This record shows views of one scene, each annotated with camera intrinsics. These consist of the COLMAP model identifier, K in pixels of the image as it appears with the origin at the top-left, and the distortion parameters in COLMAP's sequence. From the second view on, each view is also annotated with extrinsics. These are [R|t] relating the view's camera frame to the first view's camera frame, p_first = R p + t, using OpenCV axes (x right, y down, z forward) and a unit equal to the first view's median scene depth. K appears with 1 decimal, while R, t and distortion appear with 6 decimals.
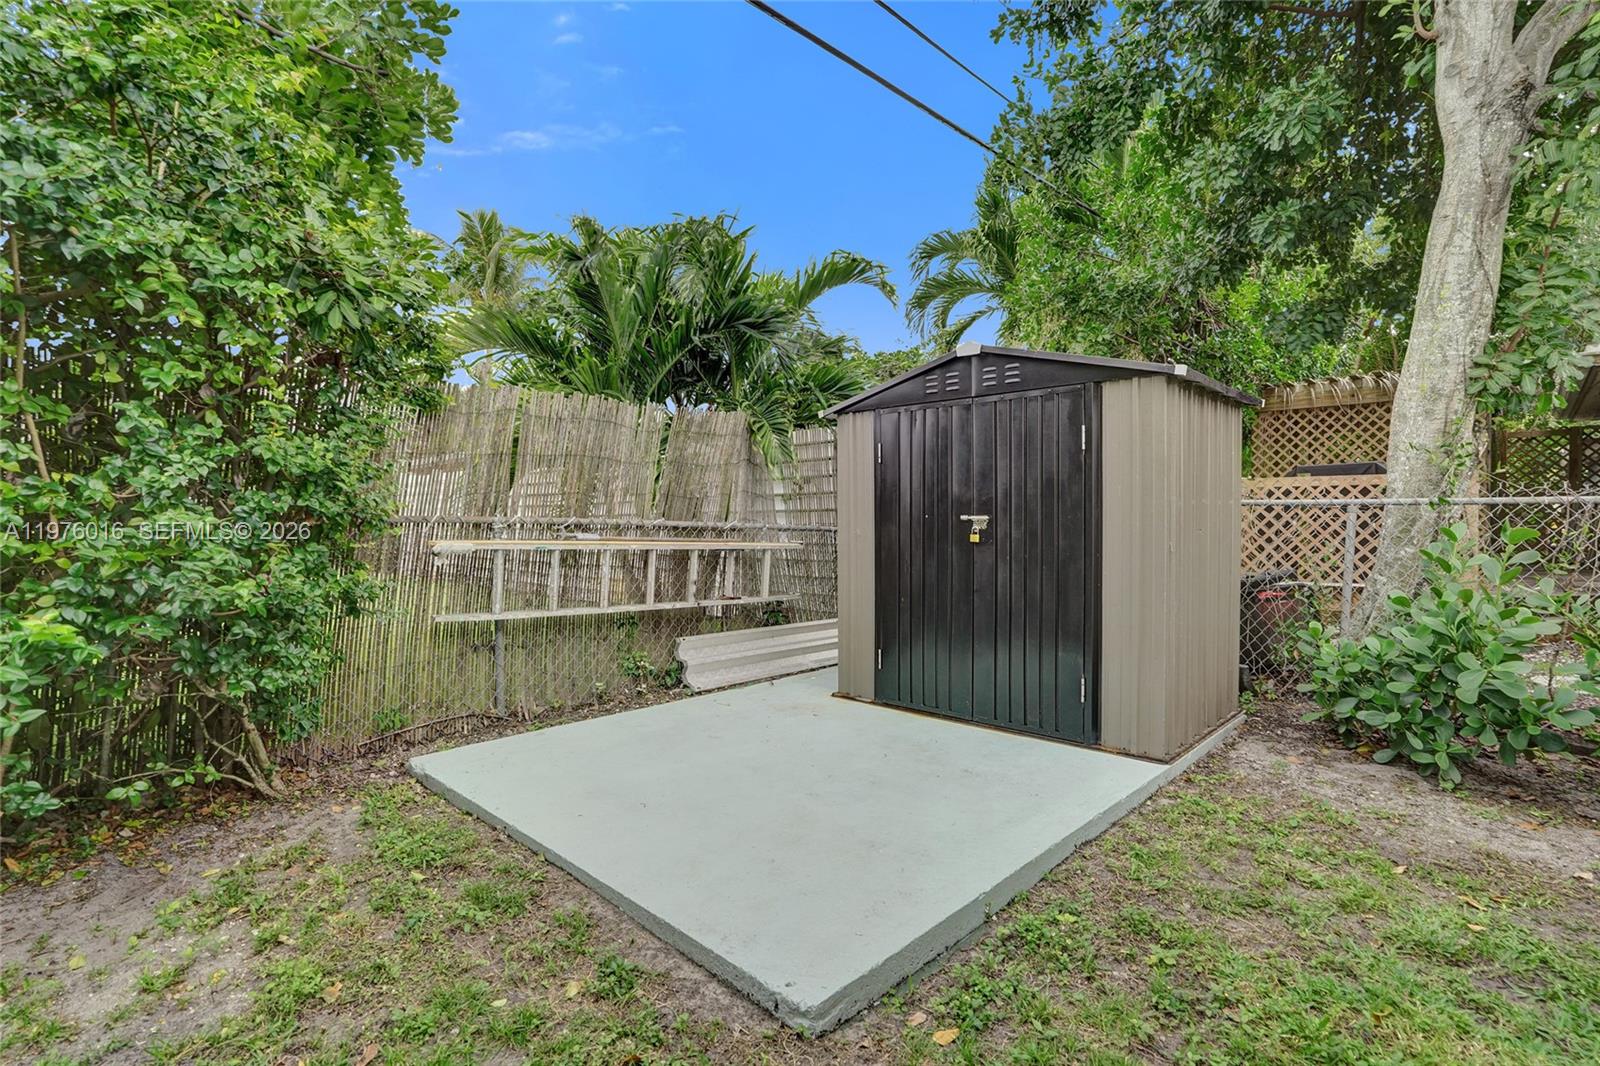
lens RADIAL K [[759.1, 0, 800.0], [0, 759.1, 533.0], [0, 0, 1]] dist [-0.034995, 0.000075]
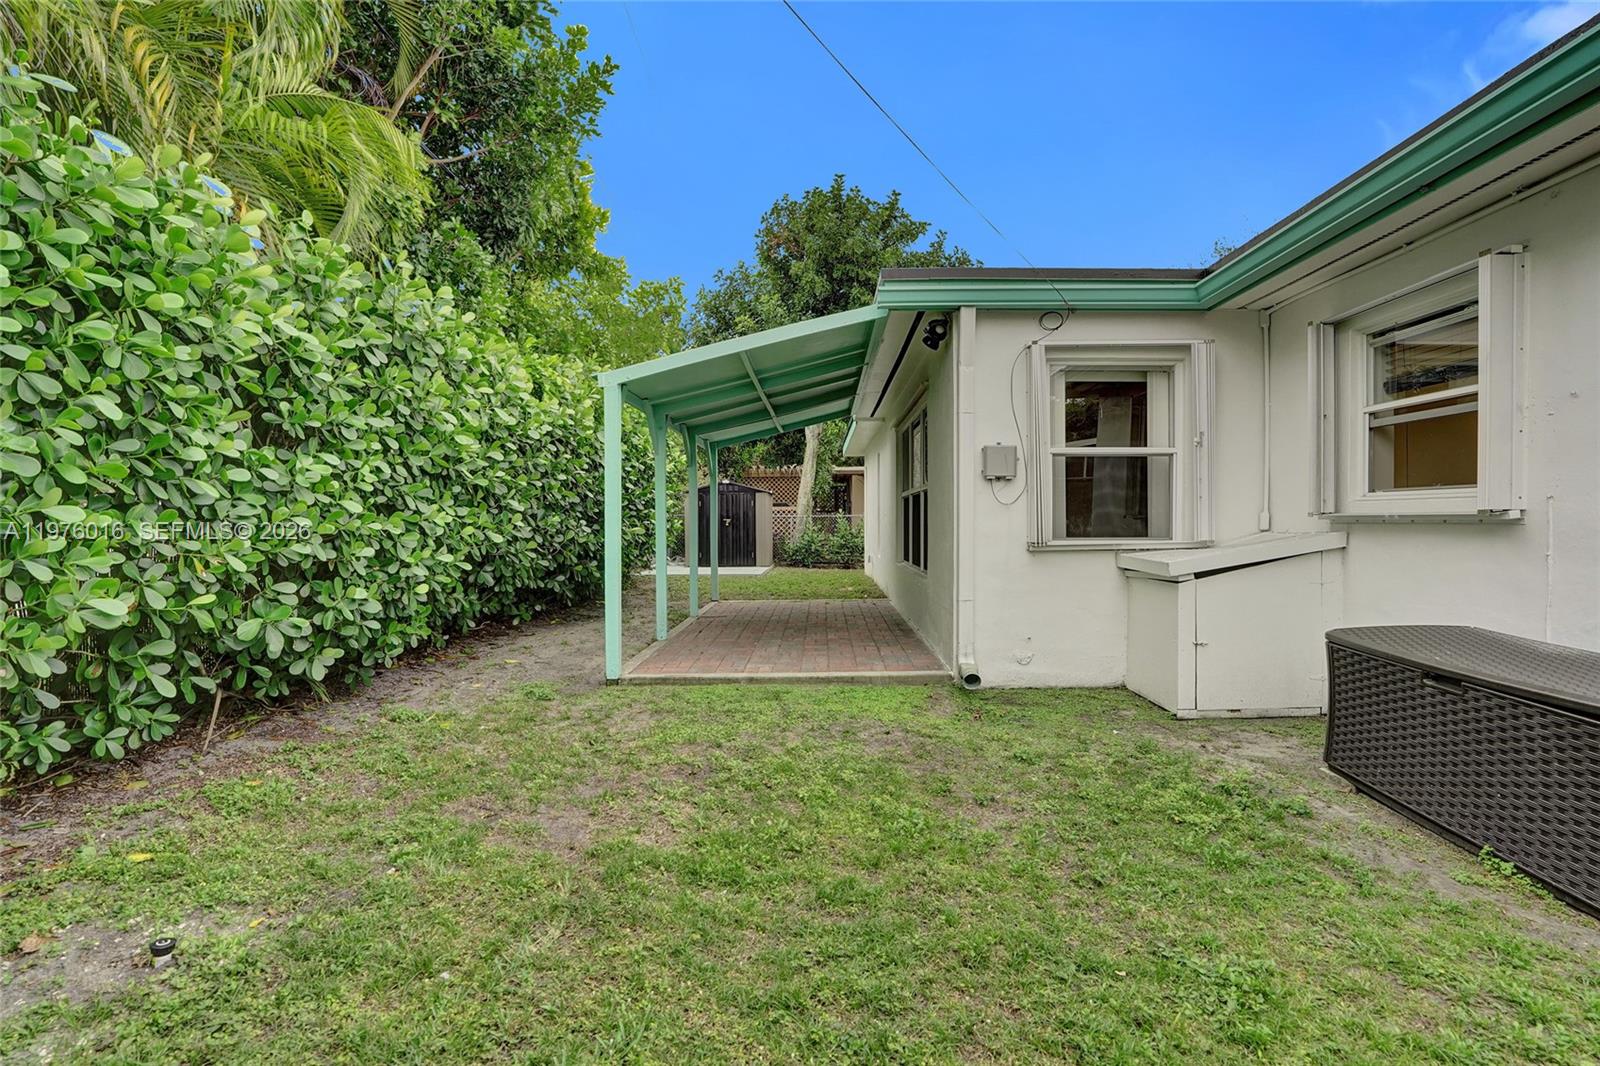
lens RADIAL K [[759.1, 0, 800.0], [0, 759.1, 533.0], [0, 0, 1]] dist [-0.034995, 0.000075]
pose [[0.722818, -0.008582, 0.690985, -2.796643], [0.006297, 0.999963, 0.005832, 0.036305], [-0.691010, 0.000135, 0.722845, -2.756653]]
